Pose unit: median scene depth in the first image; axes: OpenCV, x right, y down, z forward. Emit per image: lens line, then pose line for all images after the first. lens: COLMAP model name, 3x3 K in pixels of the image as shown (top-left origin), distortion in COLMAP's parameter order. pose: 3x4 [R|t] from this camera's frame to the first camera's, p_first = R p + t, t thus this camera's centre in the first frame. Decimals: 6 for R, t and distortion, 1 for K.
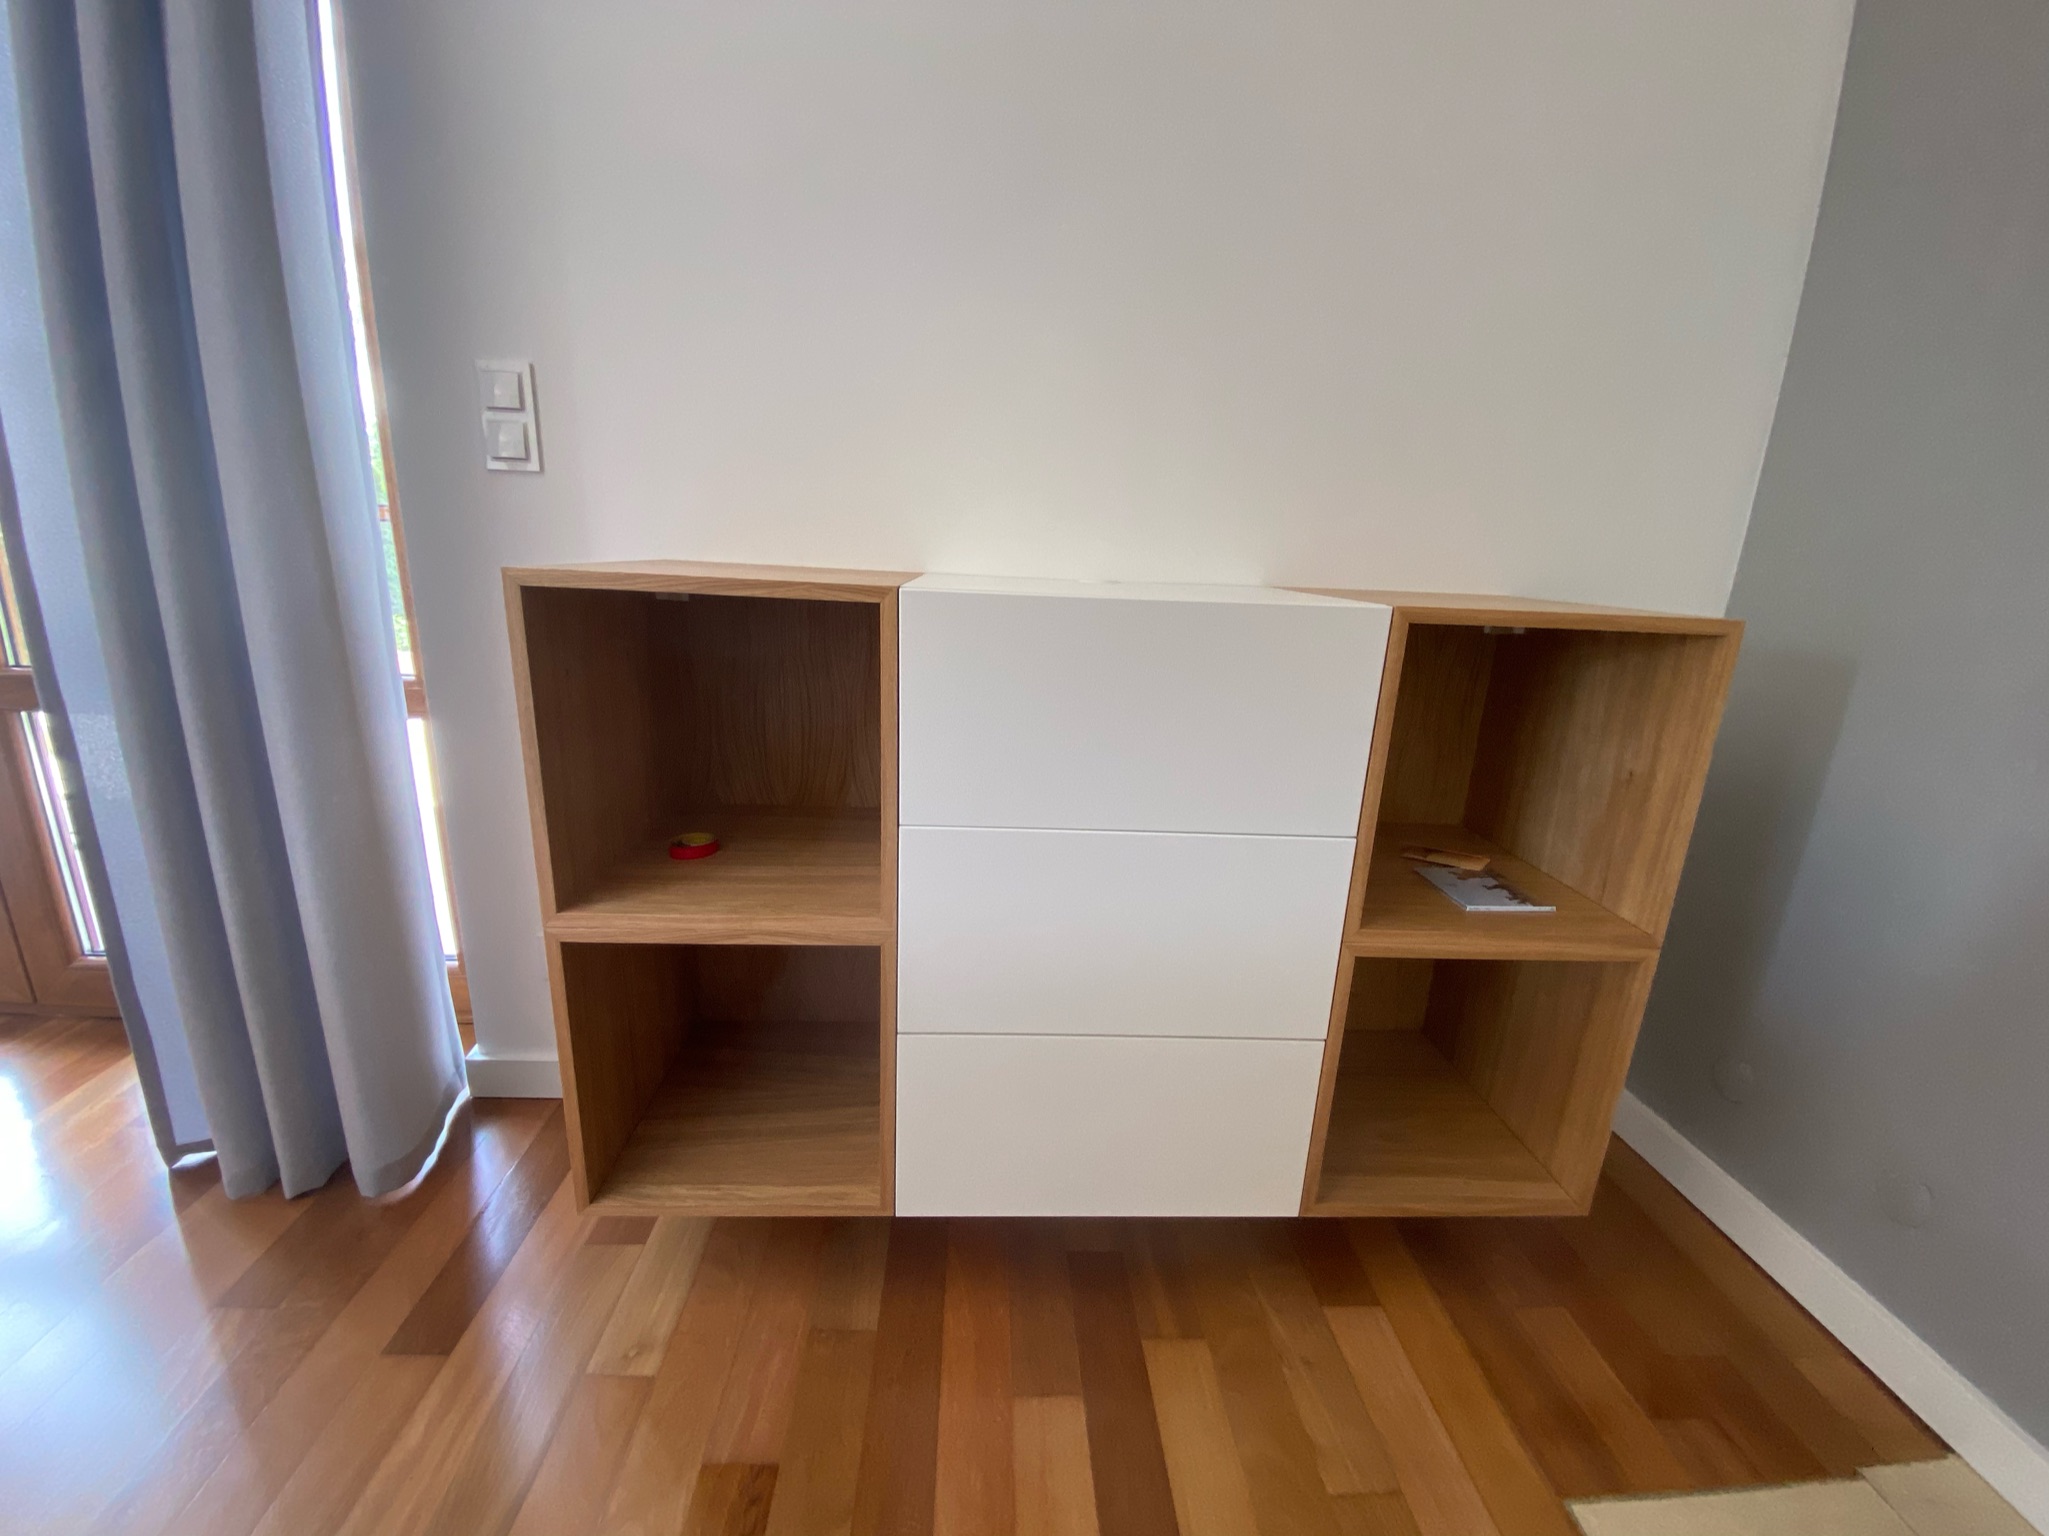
lens RADIAL K [[838.6, 0, 1021.2], [0, 838.6, 768.8], [0, 0, 1]] dist [-0.010603, -0.002113]
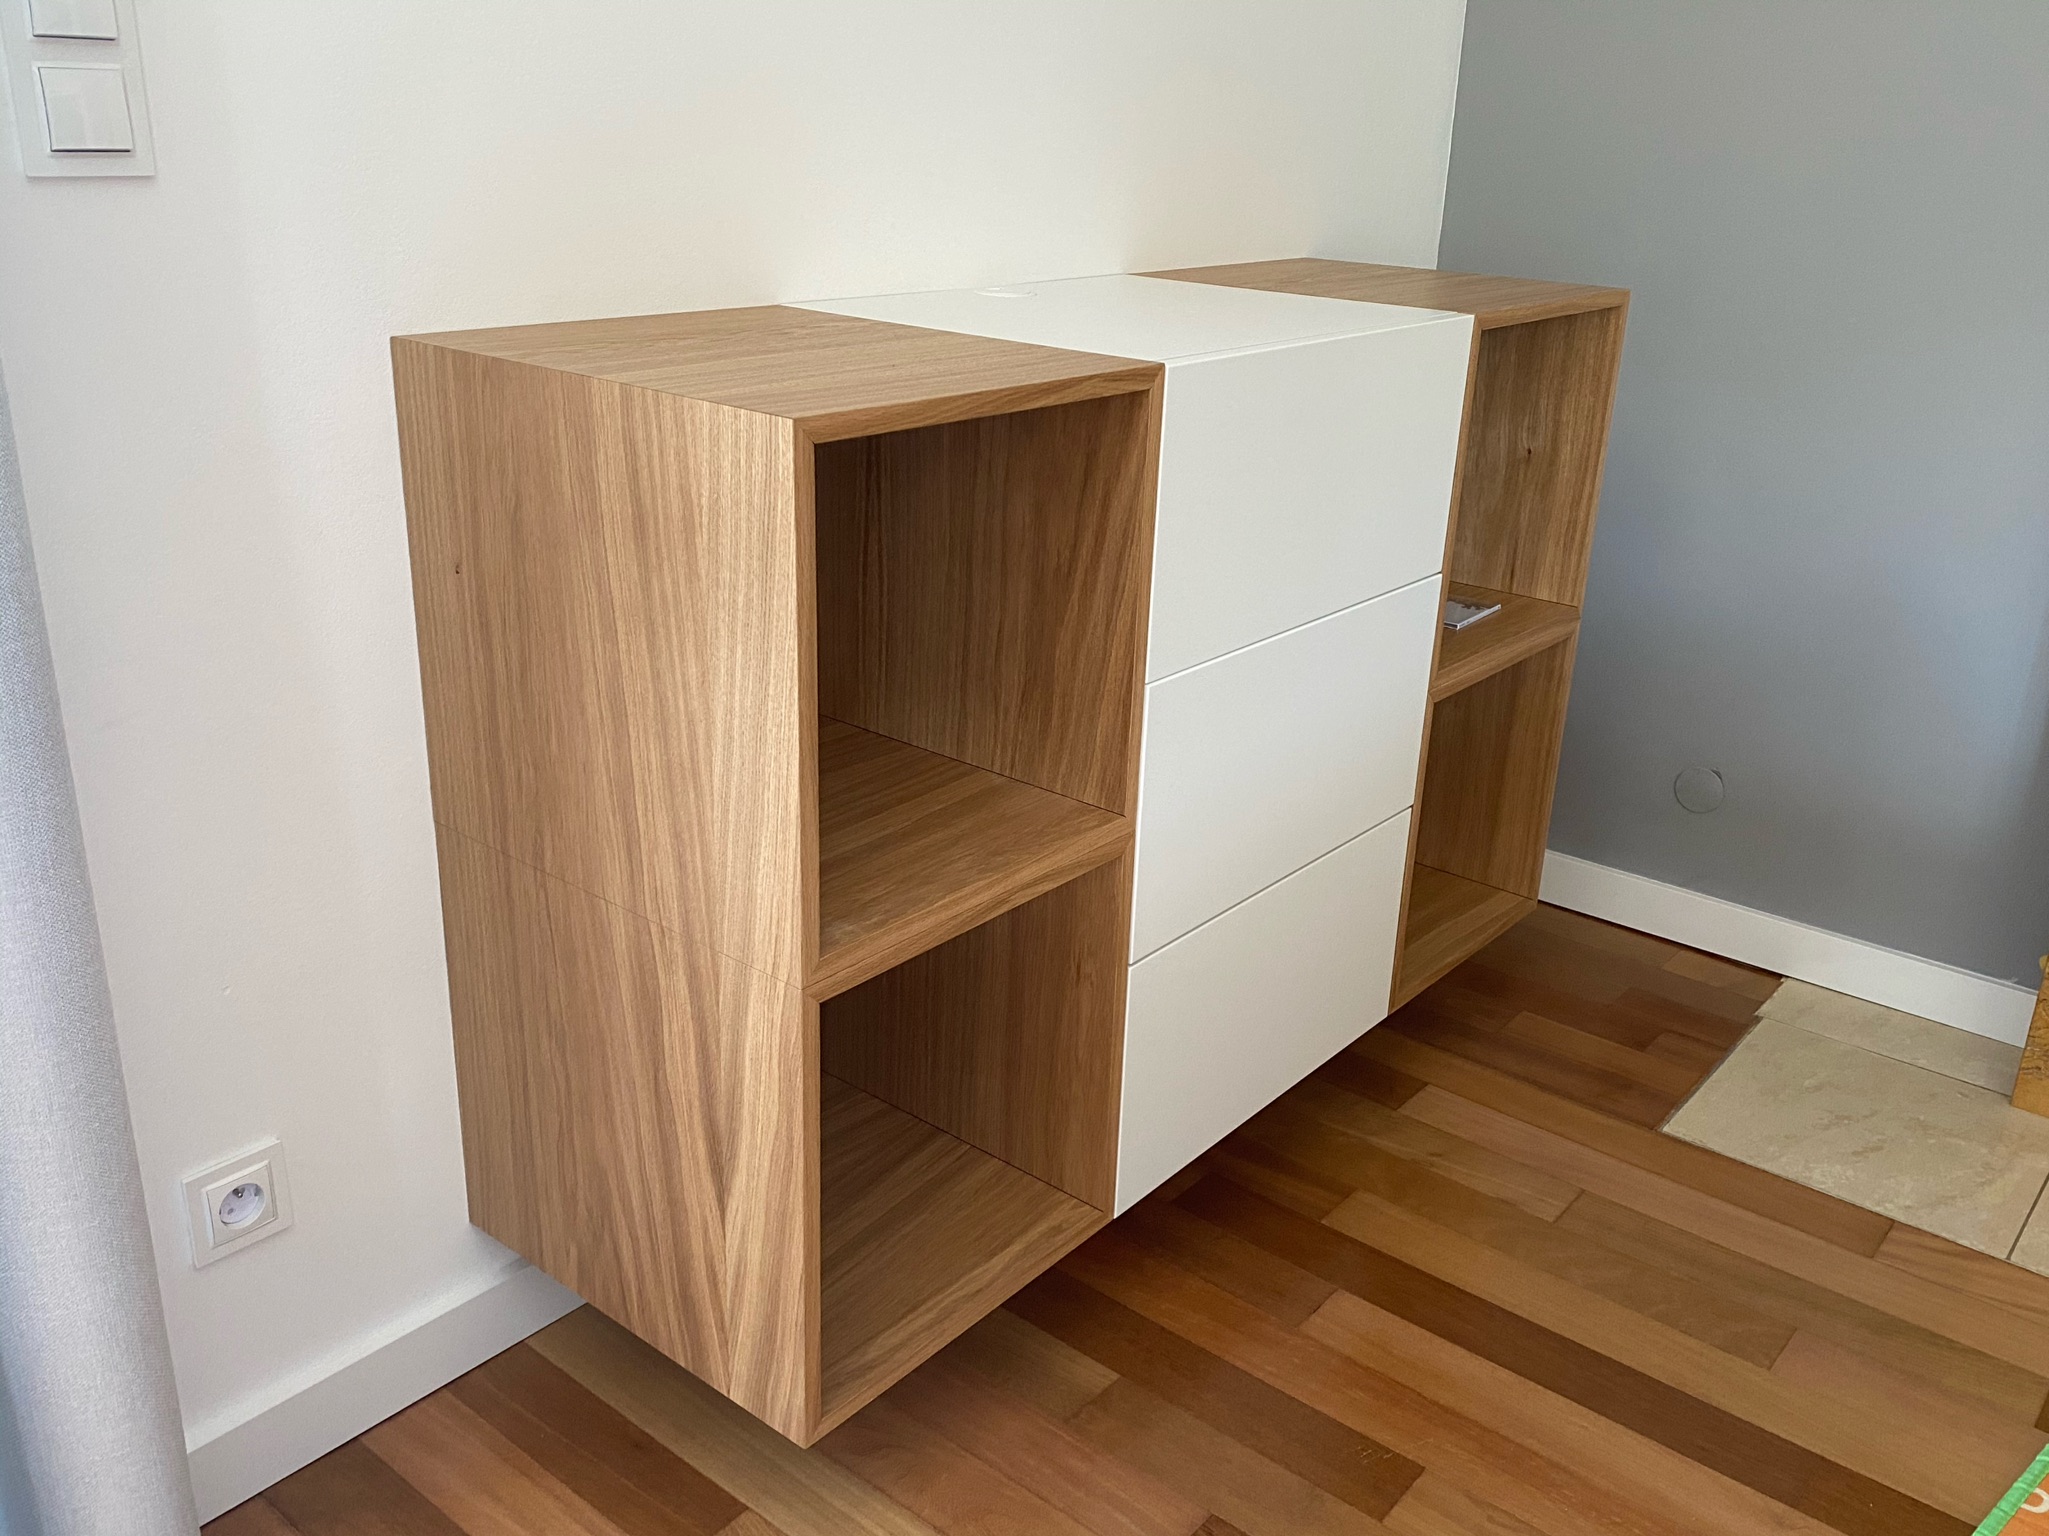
lens RADIAL K [[1775.0, 0, 1029.1], [0, 1775.0, 768.3], [0, 0, 1]] dist [0.013695, 0.006333]
pose [[0.668924, -0.285694, 0.686236, -1.193142], [0.186618, 0.958168, 0.216995, -0.200211], [-0.719524, -0.017089, 0.694258, -0.020157]]
